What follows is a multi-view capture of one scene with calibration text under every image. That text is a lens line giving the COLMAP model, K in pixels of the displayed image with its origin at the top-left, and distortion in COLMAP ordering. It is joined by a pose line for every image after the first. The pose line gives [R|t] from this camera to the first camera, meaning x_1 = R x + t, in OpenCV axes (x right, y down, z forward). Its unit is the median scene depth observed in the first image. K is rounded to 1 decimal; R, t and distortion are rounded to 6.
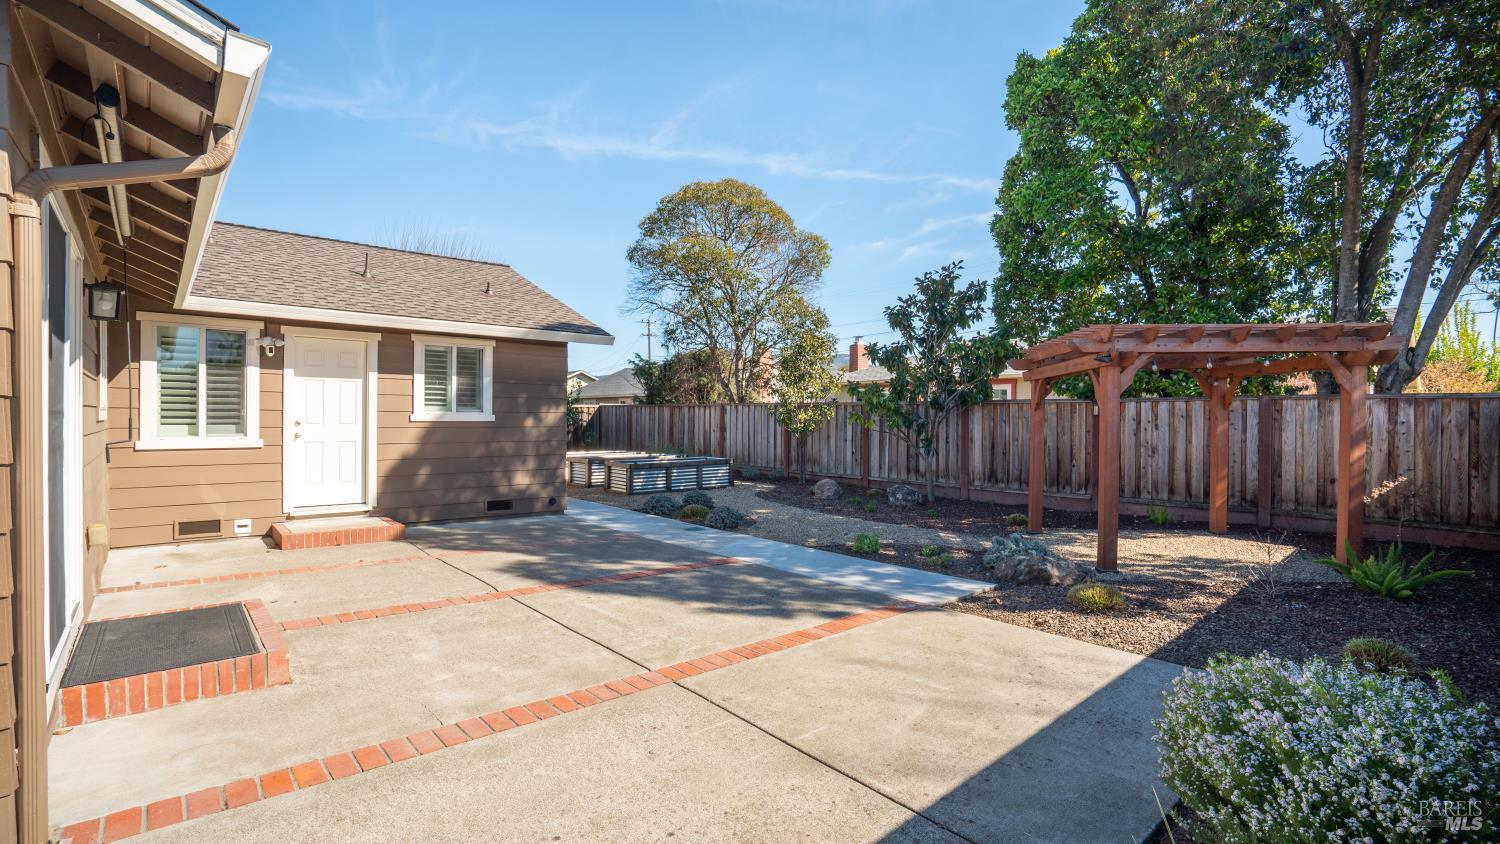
lens RADIAL K [[684.9, 0, 745.1], [0, 684.9, 415.8], [0, 0, 1]] dist [-0.046956, 0.000083]
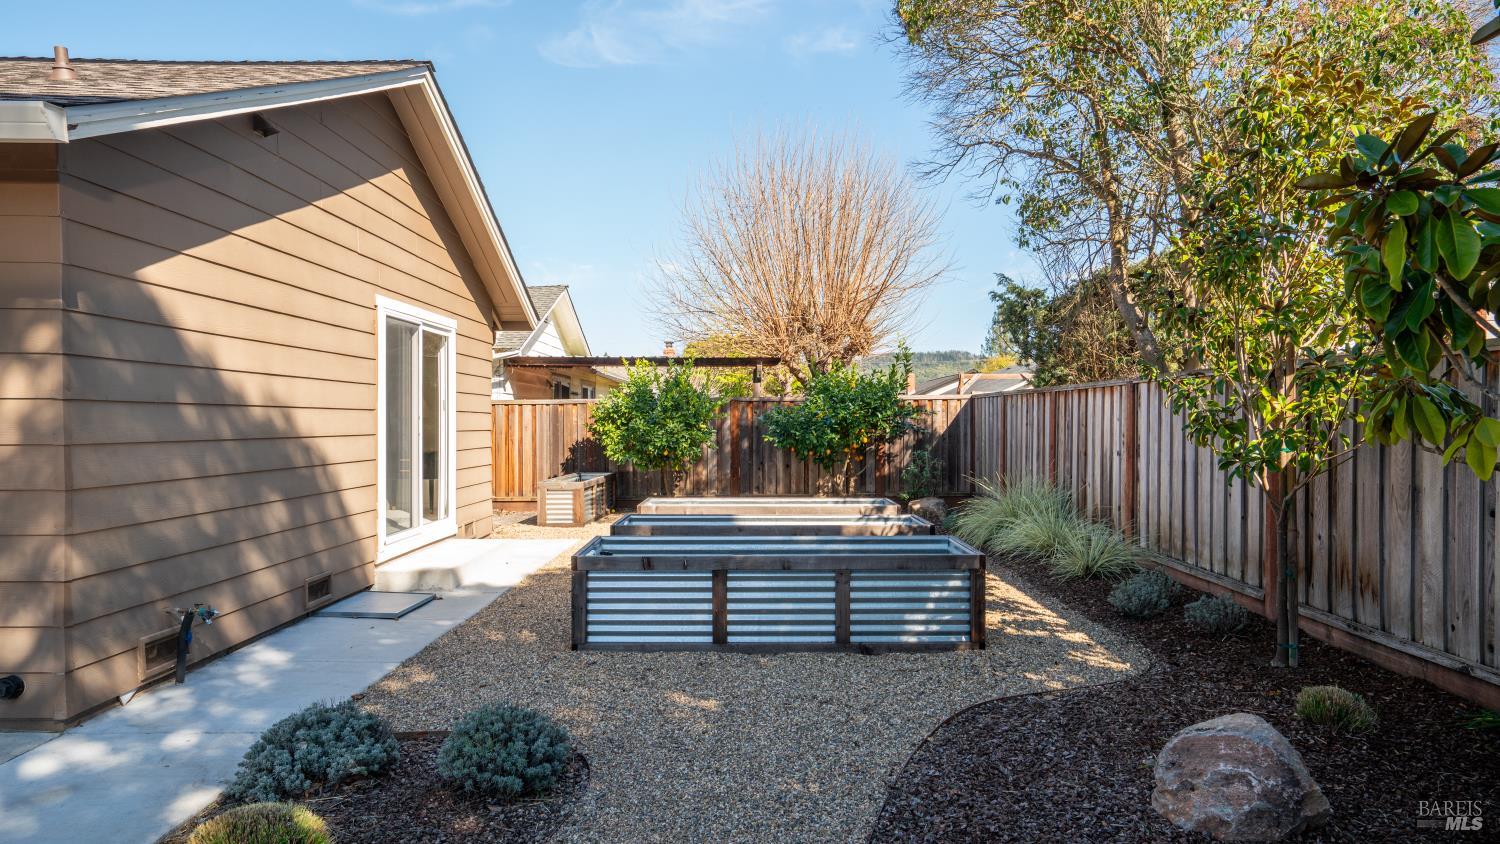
lens RADIAL K [[934.4, 0, 750.0], [0, 934.4, 422.0], [0, 0, 1]] dist [-0.042629, 0.047862]
pose [[0.748209, -0.006435, -0.663431, 0.280762], [0.007056, 0.999974, -0.001742, 0.009818], [0.663425, -0.003378, 0.748235, 1.039759]]
